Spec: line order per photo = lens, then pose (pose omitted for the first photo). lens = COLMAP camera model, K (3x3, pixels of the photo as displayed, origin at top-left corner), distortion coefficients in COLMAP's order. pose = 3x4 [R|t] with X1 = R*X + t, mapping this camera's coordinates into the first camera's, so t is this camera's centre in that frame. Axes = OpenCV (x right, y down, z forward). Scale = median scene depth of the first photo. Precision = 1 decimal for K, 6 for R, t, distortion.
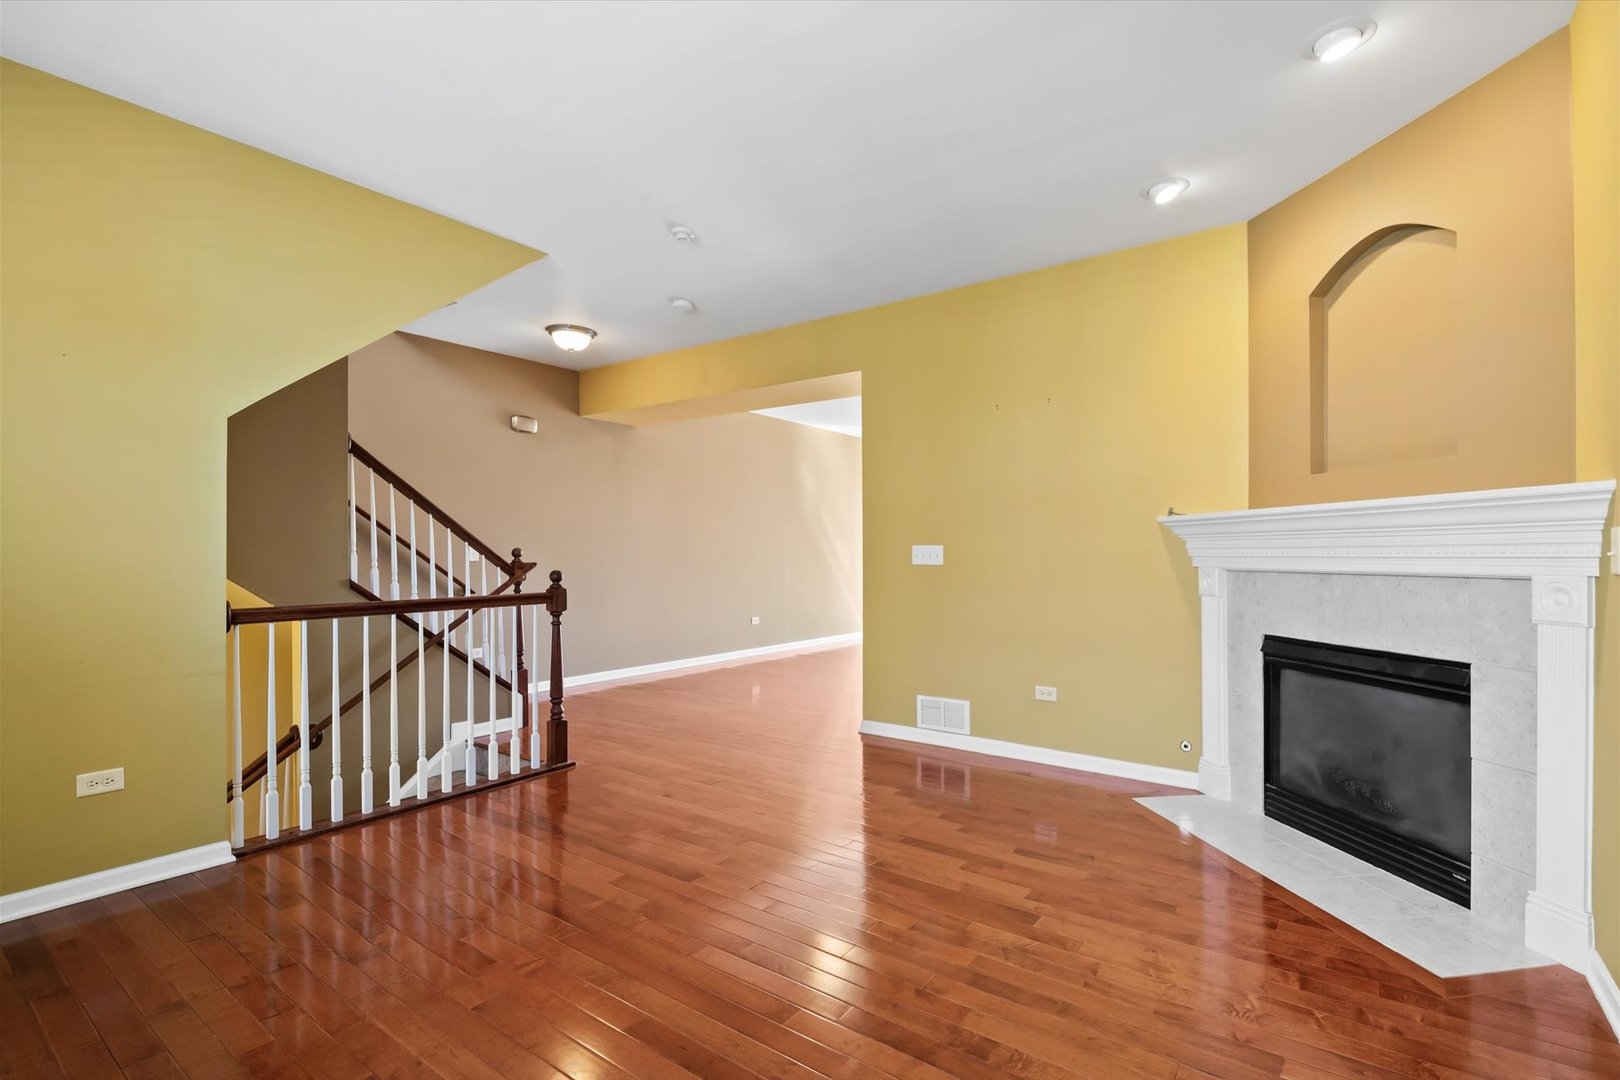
lens RADIAL K [[748.6, 0, 816.4], [0, 748.6, 552.9], [0, 0, 1]] dist [0.003335, -0.005201]
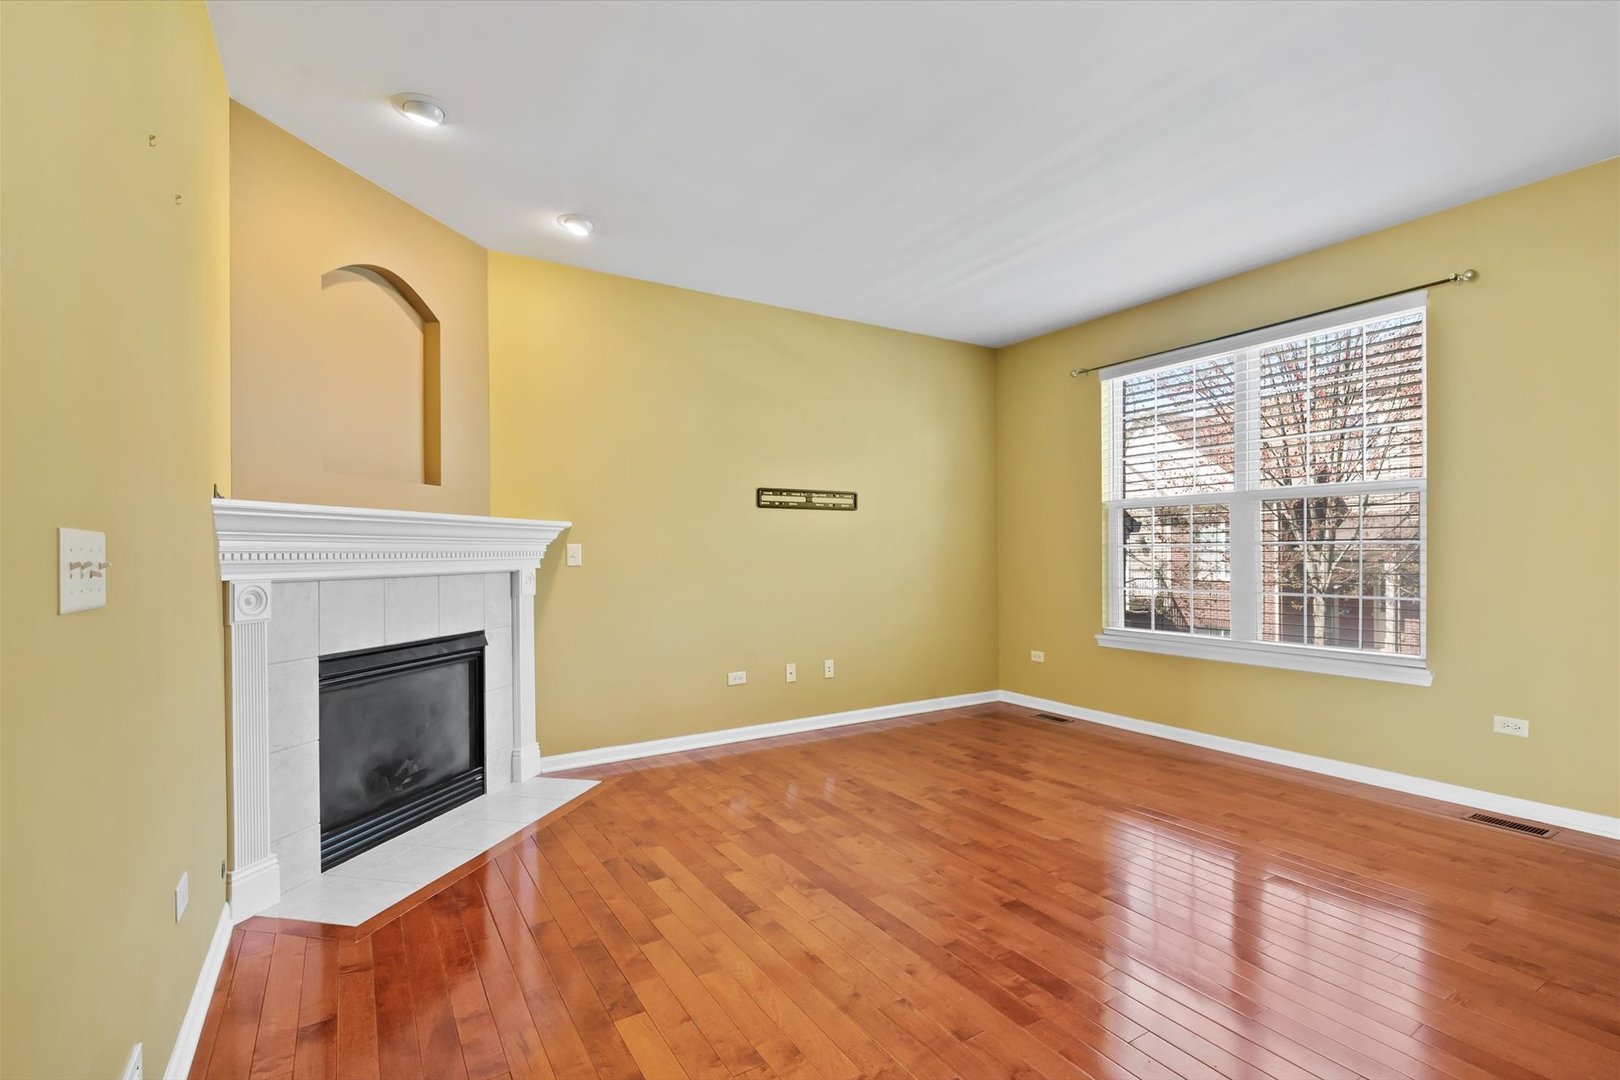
lens RADIAL K [[748.6, 0, 855.5], [0, 748.6, 542.3], [0, 0, 1]] dist [0.003335, -0.005201]
pose [[-0.947567, 0.012234, 0.319324, -0.269477], [0.008060, 0.999864, -0.014389, -0.001398], [-0.319457, -0.011061, -0.947536, 1.853107]]
